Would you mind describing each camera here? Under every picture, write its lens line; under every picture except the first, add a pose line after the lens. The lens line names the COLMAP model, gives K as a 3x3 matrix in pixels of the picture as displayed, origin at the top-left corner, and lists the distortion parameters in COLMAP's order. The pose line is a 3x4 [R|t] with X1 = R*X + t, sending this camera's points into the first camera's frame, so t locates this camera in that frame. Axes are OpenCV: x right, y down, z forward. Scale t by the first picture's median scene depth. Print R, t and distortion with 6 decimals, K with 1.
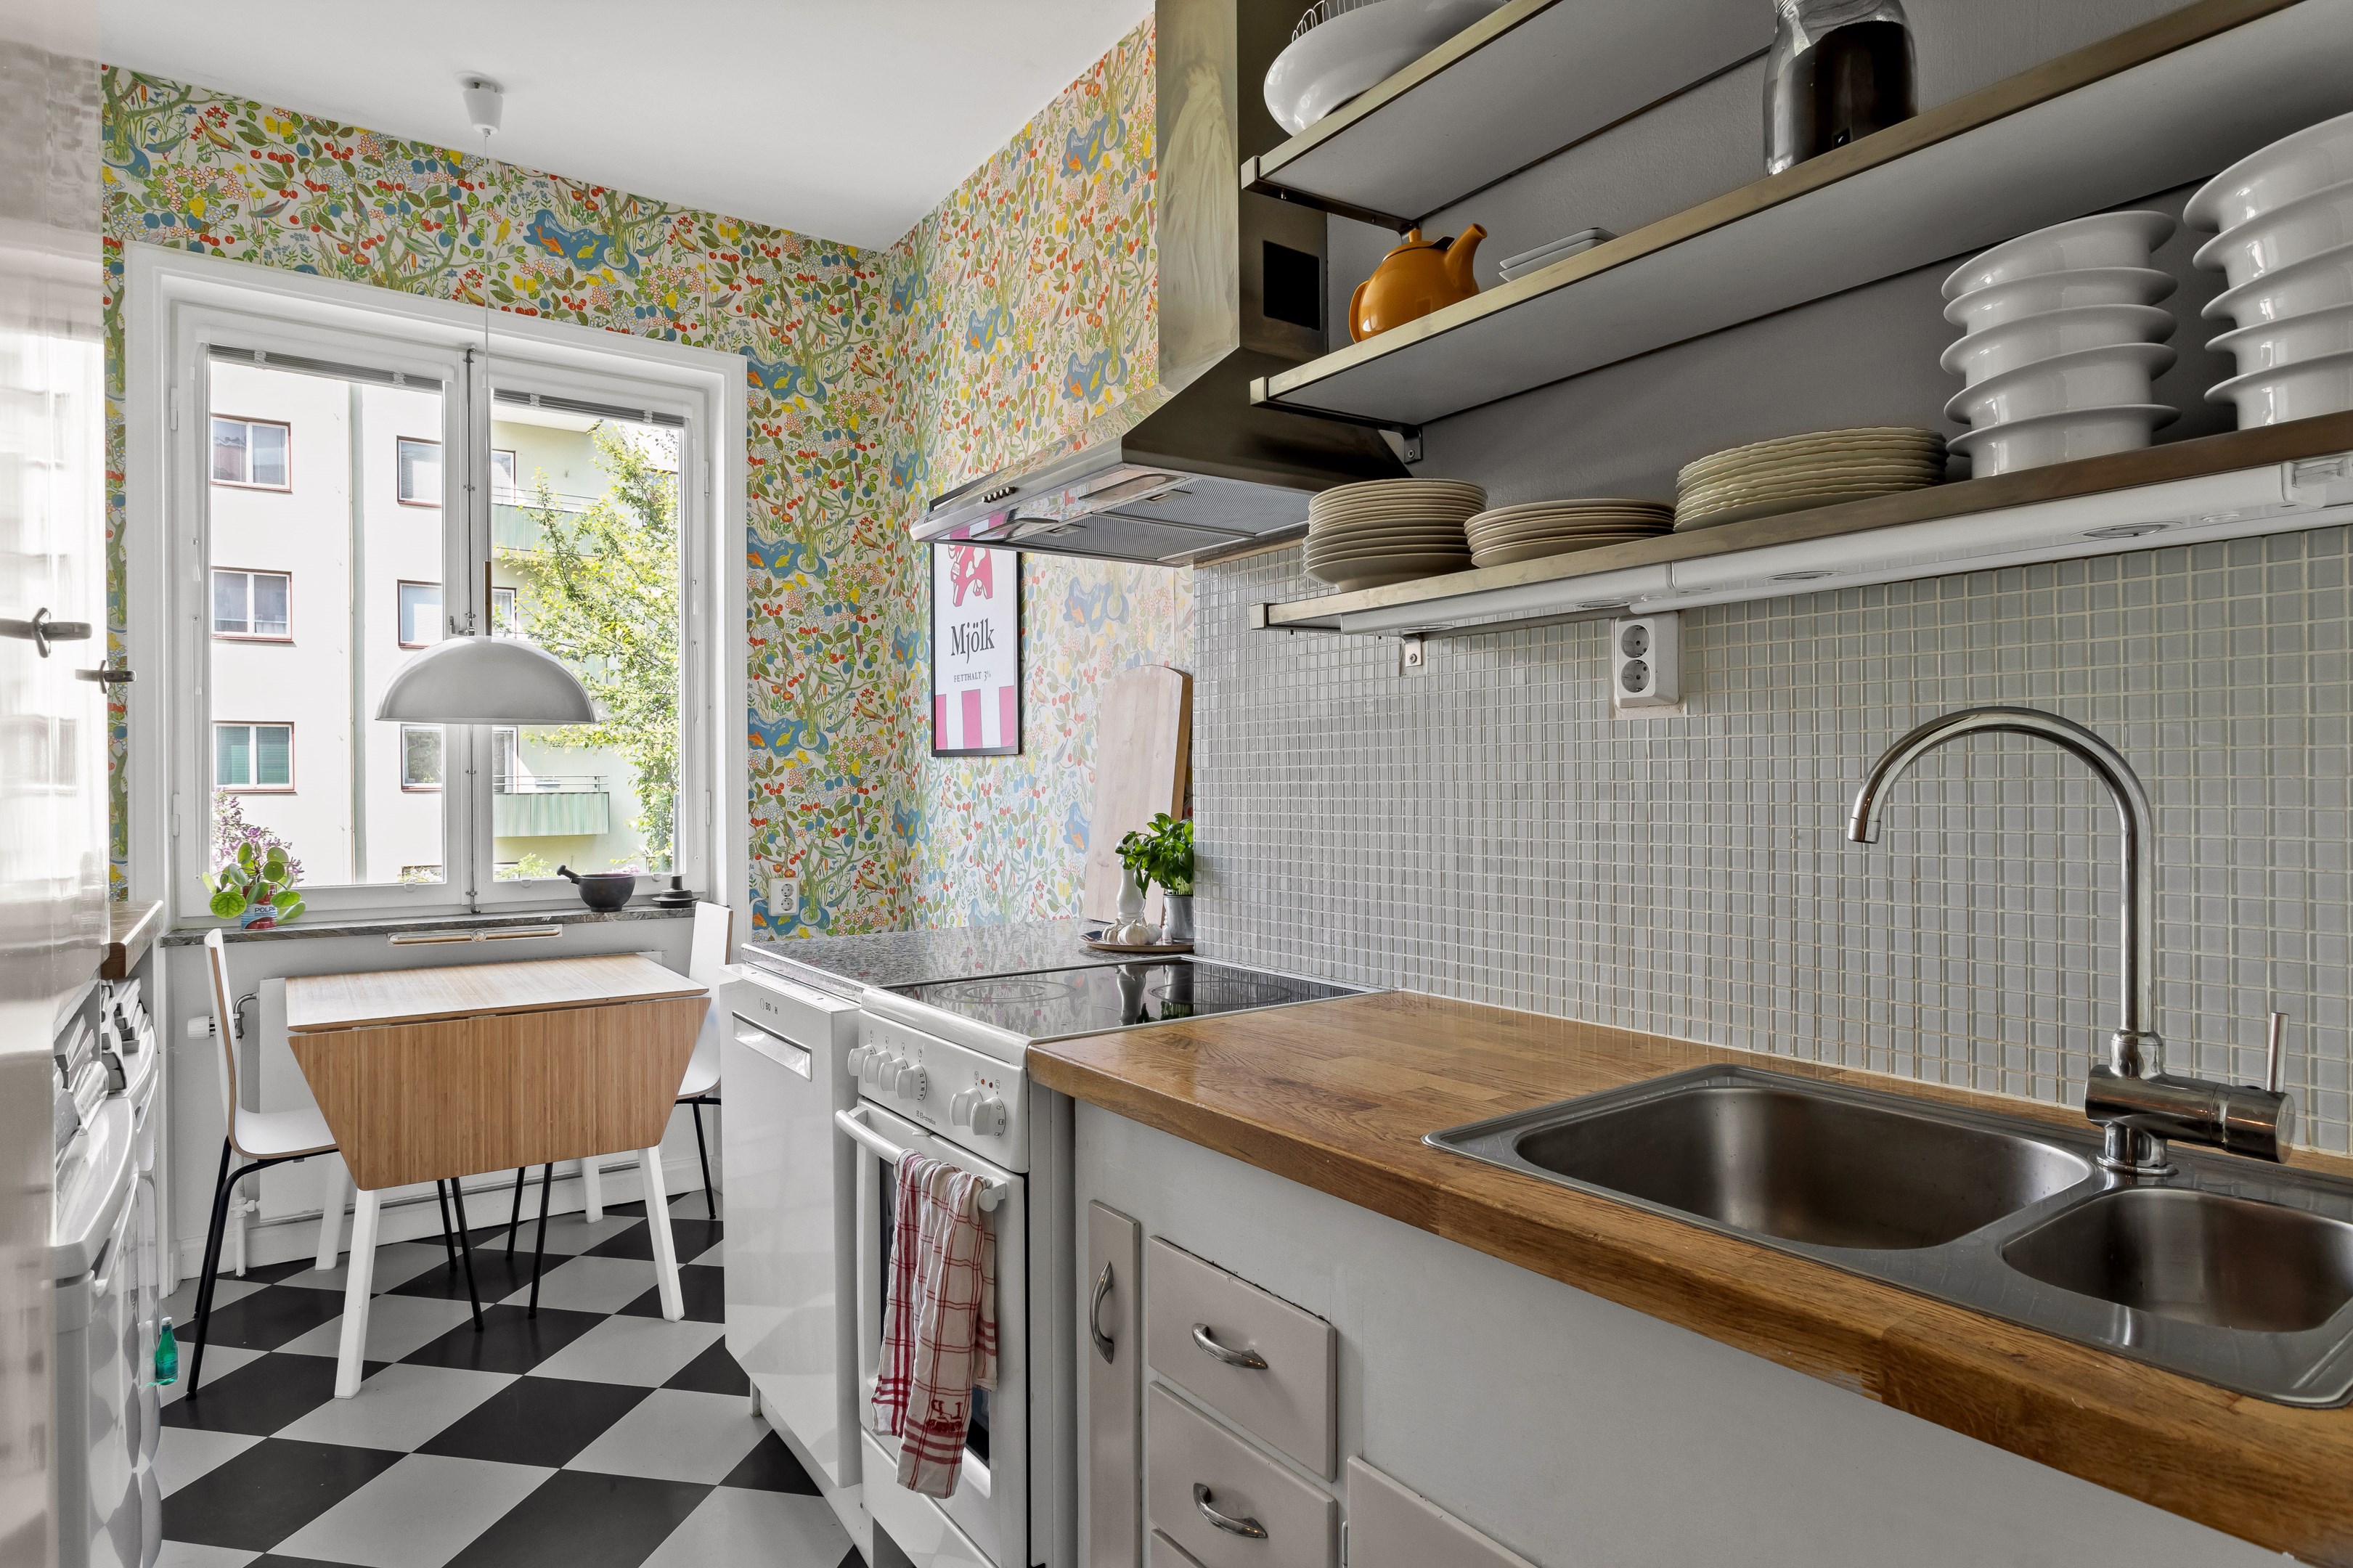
lens RADIAL K [[1300.7, 0, 1182.3], [0, 1300.7, 790.0], [0, 0, 1]] dist [-0.009879, 0.005664]
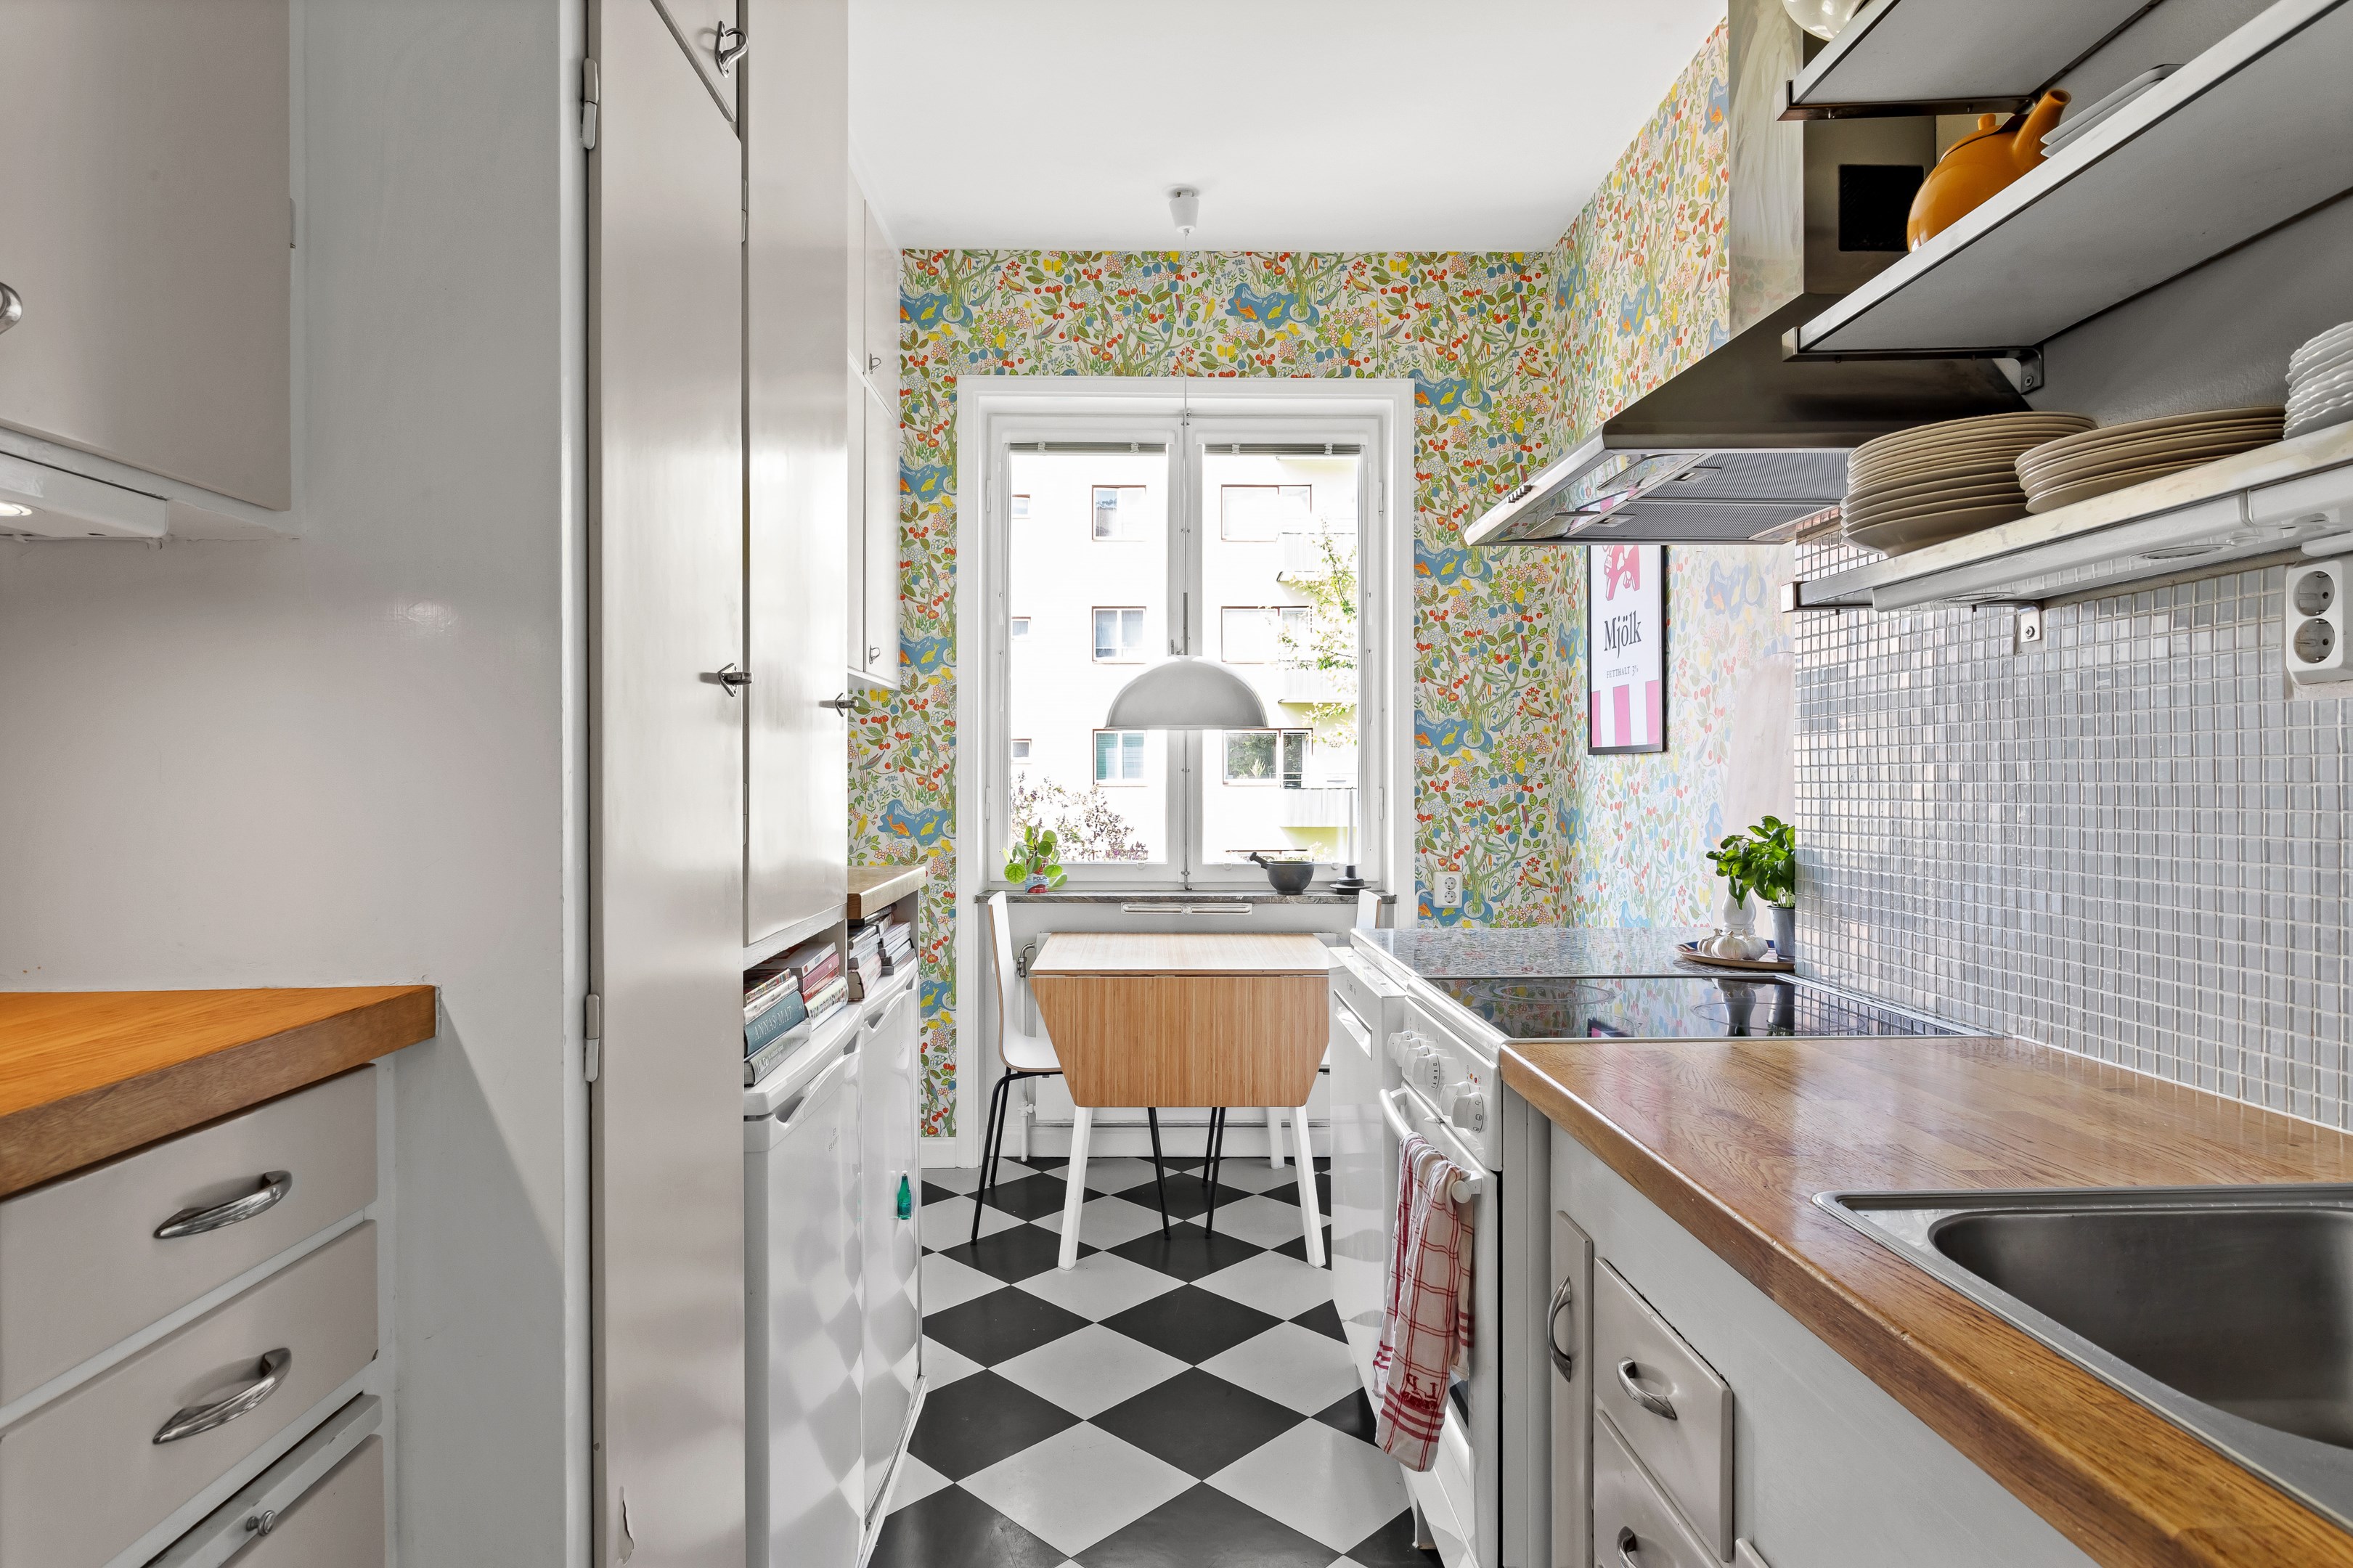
lens RADIAL K [[1300.7, 0, 1169.3], [0, 1300.7, 781.9], [0, 0, 1]] dist [-0.009879, 0.005664]
pose [[0.821960, 0.004383, -0.569528, 0.145774], [-0.006717, 0.999975, -0.002000, -0.001259], [0.569505, 0.005469, 0.821970, 0.018770]]
